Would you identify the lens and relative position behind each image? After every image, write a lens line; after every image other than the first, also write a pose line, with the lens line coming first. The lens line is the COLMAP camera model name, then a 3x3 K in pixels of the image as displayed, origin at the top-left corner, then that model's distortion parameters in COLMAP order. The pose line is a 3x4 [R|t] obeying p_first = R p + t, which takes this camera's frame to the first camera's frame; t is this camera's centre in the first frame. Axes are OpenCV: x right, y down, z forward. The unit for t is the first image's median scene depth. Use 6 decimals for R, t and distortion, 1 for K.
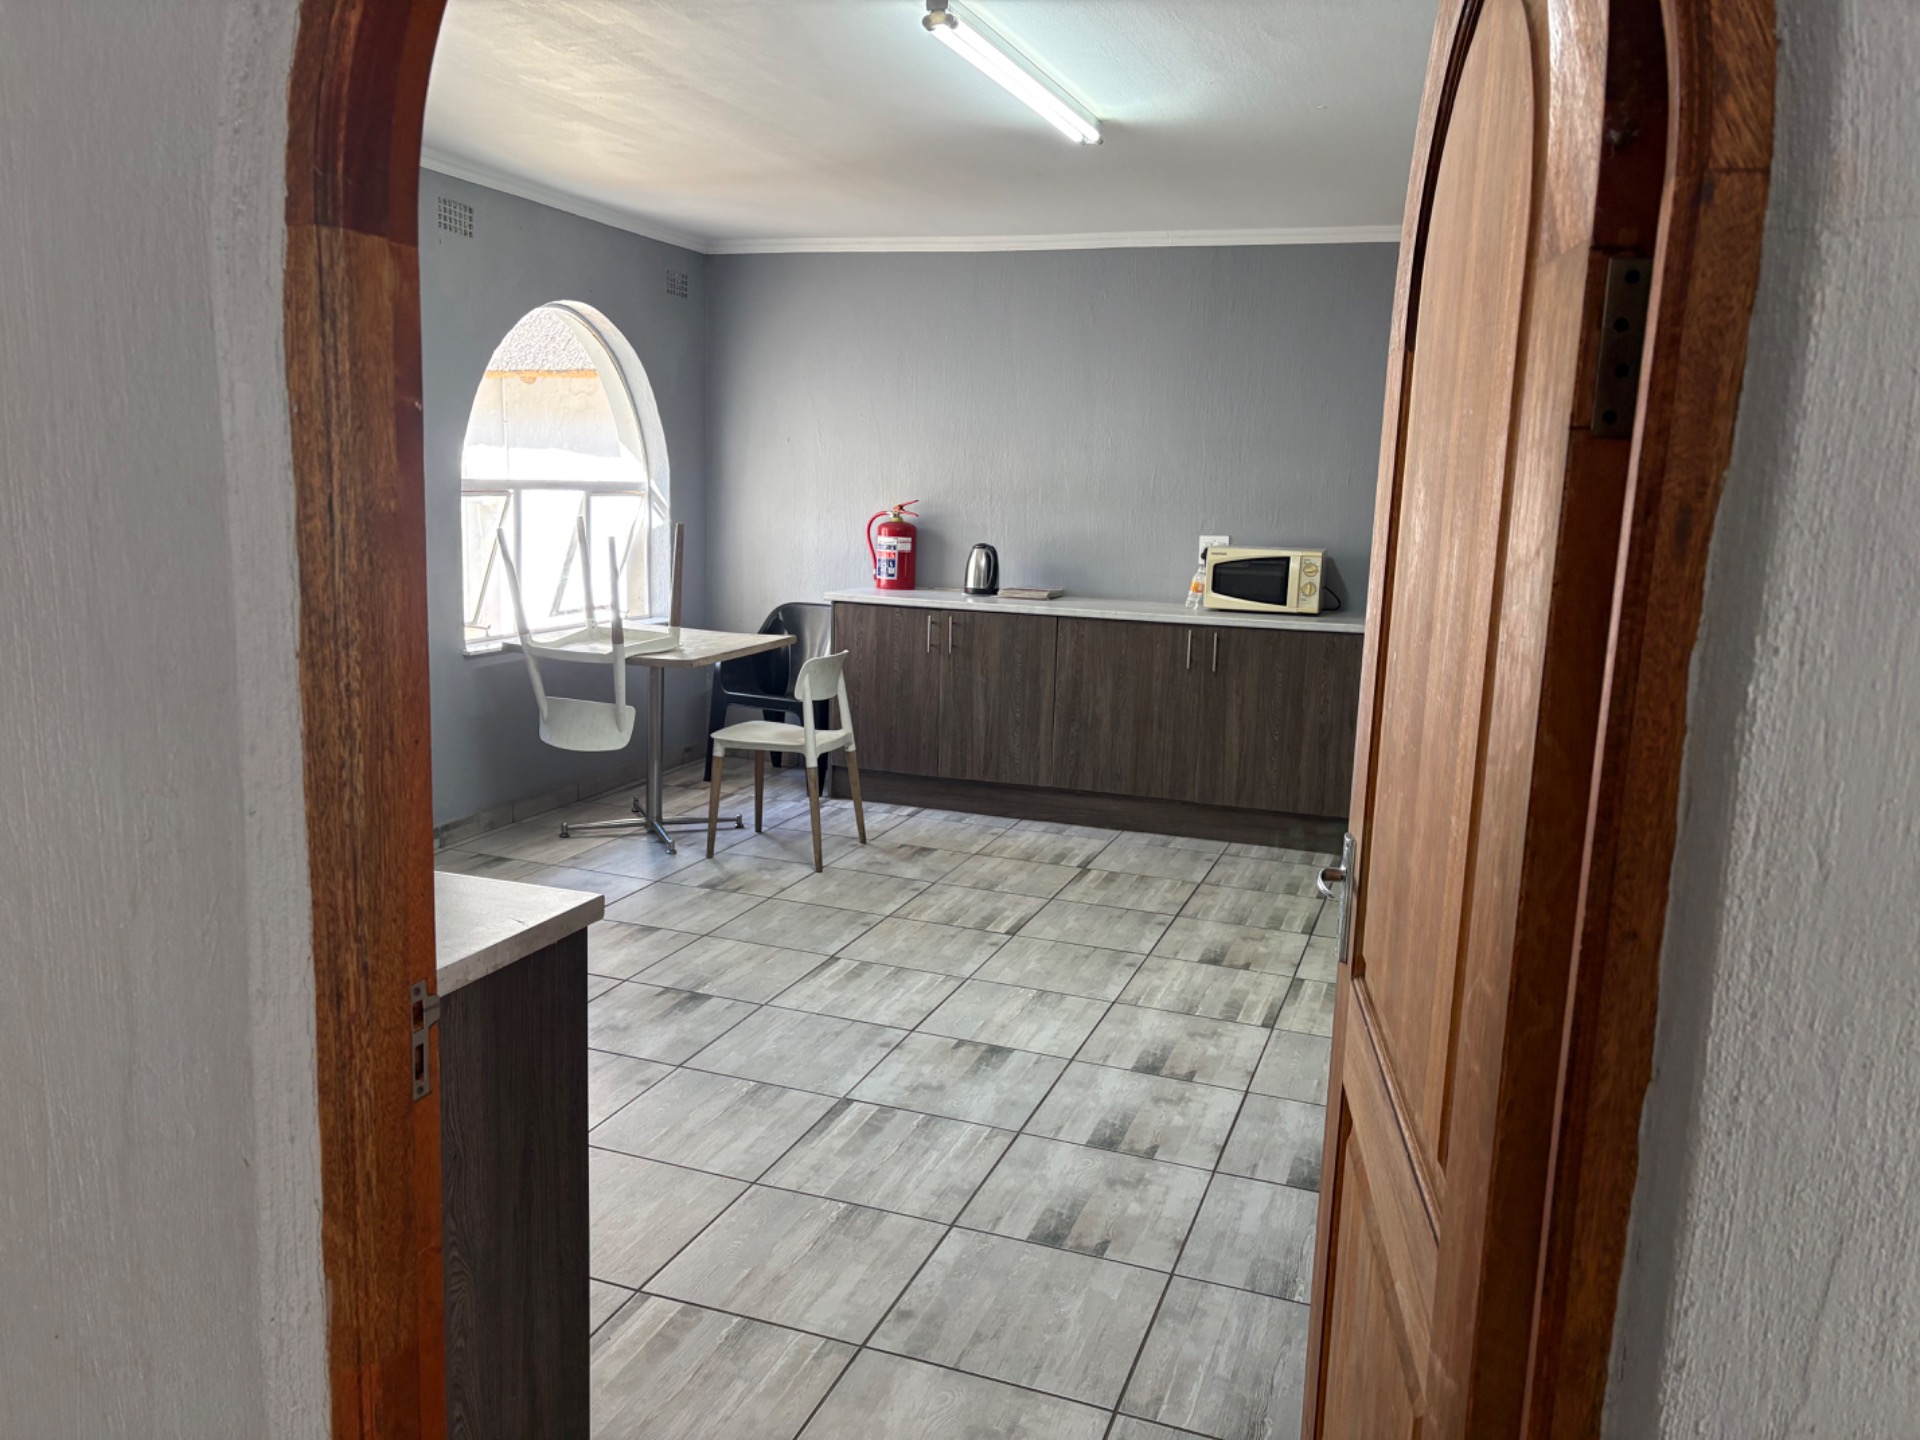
lens RADIAL K [[1443.2, 0, 960.0], [0, 1443.2, 720.0], [0, 0, 1]] dist [0.158402, -0.388838]
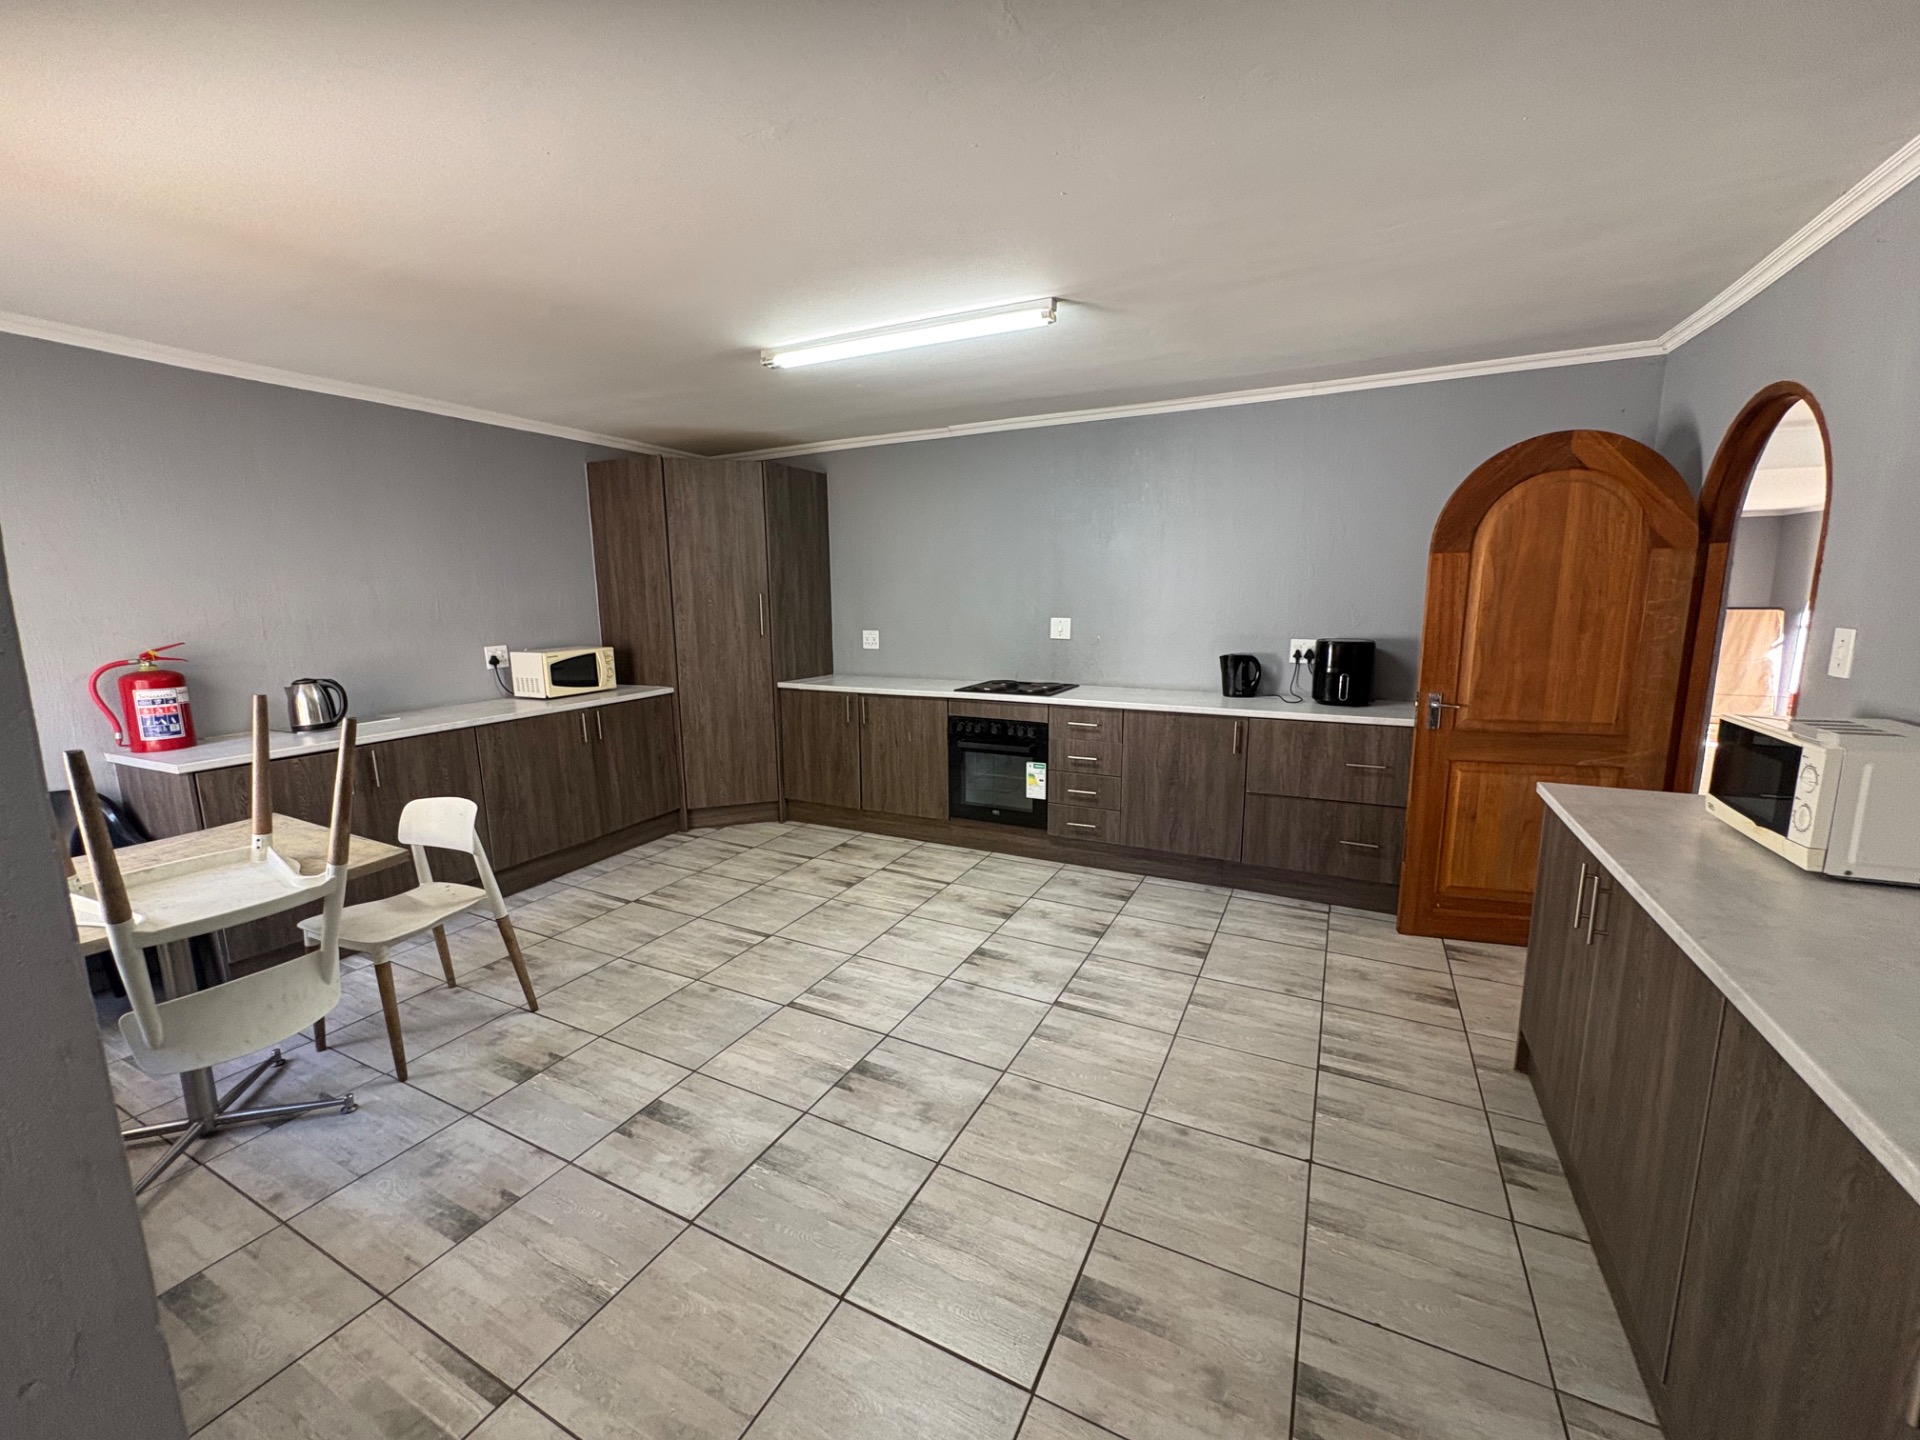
lens RADIAL K [[765.5, 0, 955.6], [0, 765.5, 722.0], [0, 0, 1]] dist [0.003089, 0.000057]
pose [[0.118220, -0.202099, 0.972204, -0.603685], [0.185912, 0.966261, 0.178257, -0.143156], [-0.975428, 0.159671, 0.151804, 0.682177]]
